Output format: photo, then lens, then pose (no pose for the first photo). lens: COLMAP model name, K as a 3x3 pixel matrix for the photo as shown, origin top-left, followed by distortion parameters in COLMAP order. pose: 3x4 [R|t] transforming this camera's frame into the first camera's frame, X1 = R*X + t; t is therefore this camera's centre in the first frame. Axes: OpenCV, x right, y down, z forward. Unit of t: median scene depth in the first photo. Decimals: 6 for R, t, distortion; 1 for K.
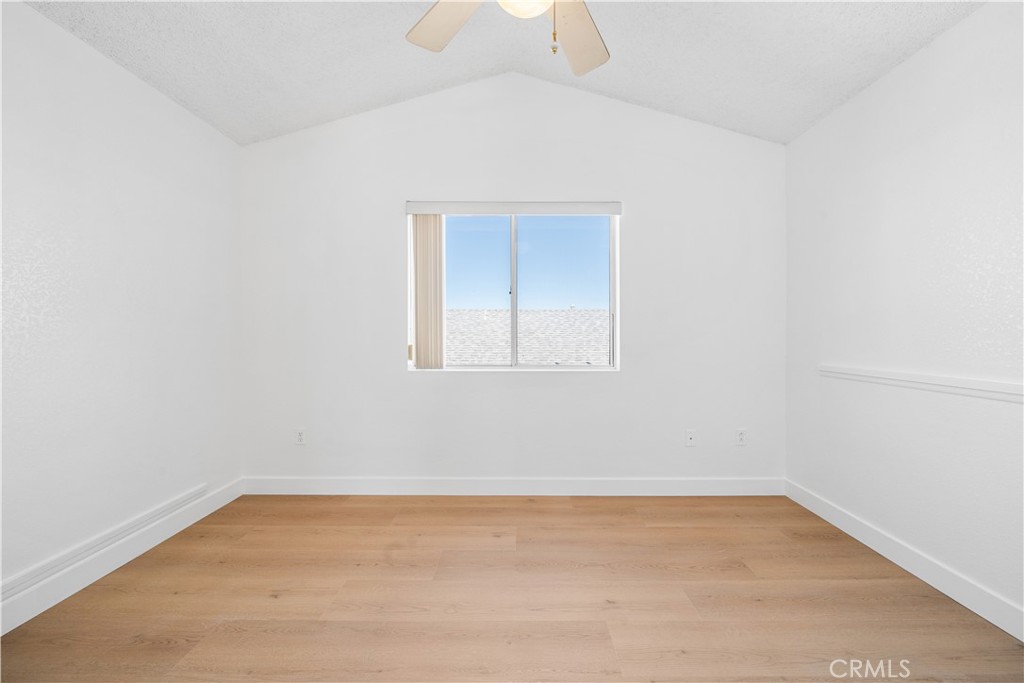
lens RADIAL K [[350.1, 0, 507.4], [0, 350.1, 343.3], [0, 0, 1]] dist [-0.006447, 0.000043]
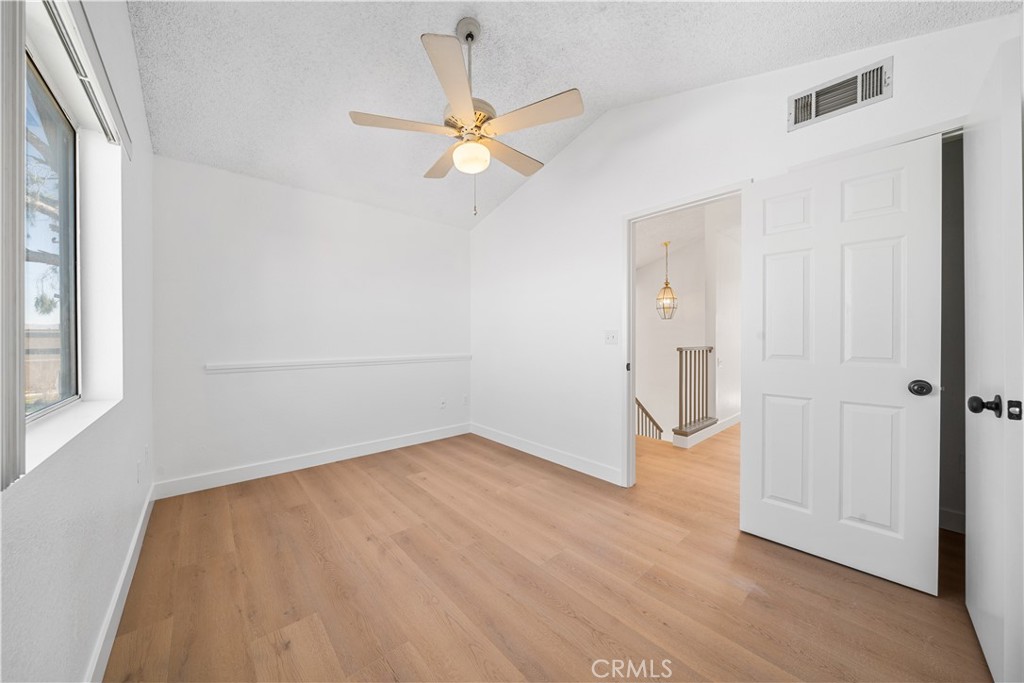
lens RADIAL K [[350.1, 0, 507.4], [0, 350.1, 343.3], [0, 0, 1]] dist [-0.006447, 0.000043]
pose [[-0.667320, -0.009795, 0.744707, -0.831623], [0.022758, 0.999178, 0.033536, -0.045263], [-0.744423, 0.039327, -0.666549, 1.139390]]
